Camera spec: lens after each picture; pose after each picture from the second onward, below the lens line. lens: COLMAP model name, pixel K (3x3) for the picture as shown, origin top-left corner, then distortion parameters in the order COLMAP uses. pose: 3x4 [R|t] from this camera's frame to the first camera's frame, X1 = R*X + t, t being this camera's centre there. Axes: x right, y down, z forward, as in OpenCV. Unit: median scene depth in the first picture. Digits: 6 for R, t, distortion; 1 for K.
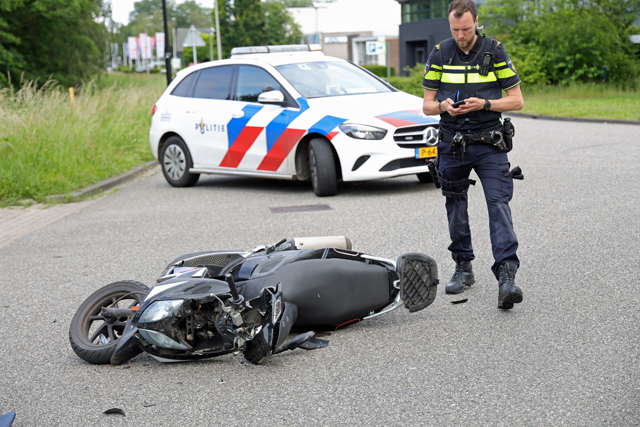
lens RADIAL K [[1395.5, 0, 320.8], [0, 1395.5, 212.9], [0, 0, 1]] dist [0.470426, 0.000000]
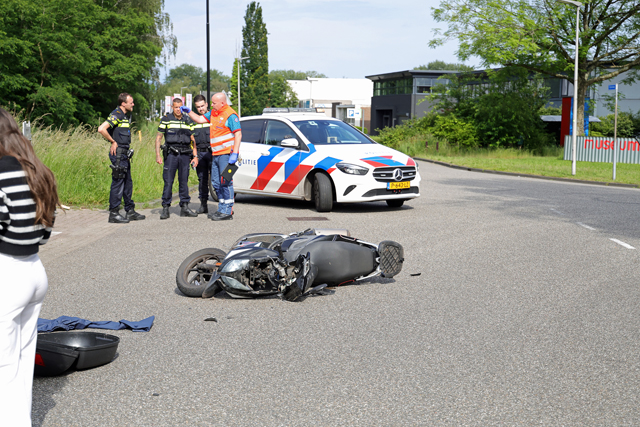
lens RADIAL K [[1081.0, 0, 320.2], [0, 1081.0, 213.8], [0, 0, 1]] dist [0.300143, 0.000000]
pose [[0.998570, 0.051174, 0.015469, -0.018175], [-0.050811, 0.998443, -0.022996, 0.016260], [-0.016622, 0.022177, 0.999616, -0.129243]]
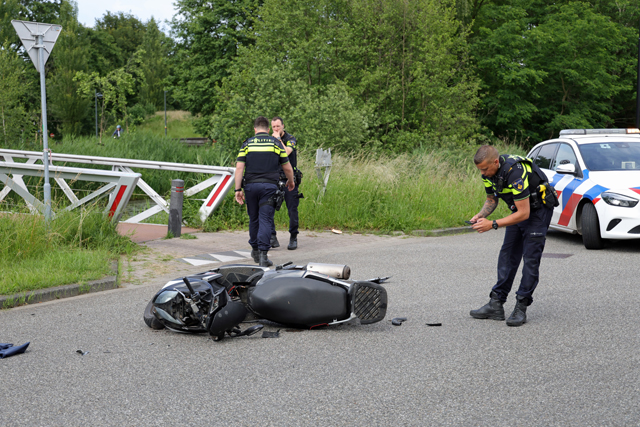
lens RADIAL K [[1070.6, 0, 319.5], [0, 1070.6, 214.1], [0, 0, 1]] dist [0.262899, 0.000000]
pose [[0.847736, 0.081381, -0.524138, 0.309091], [-0.098095, 0.995168, -0.004140, -0.015240], [0.521268, 0.054925, 0.851623, 0.039615]]
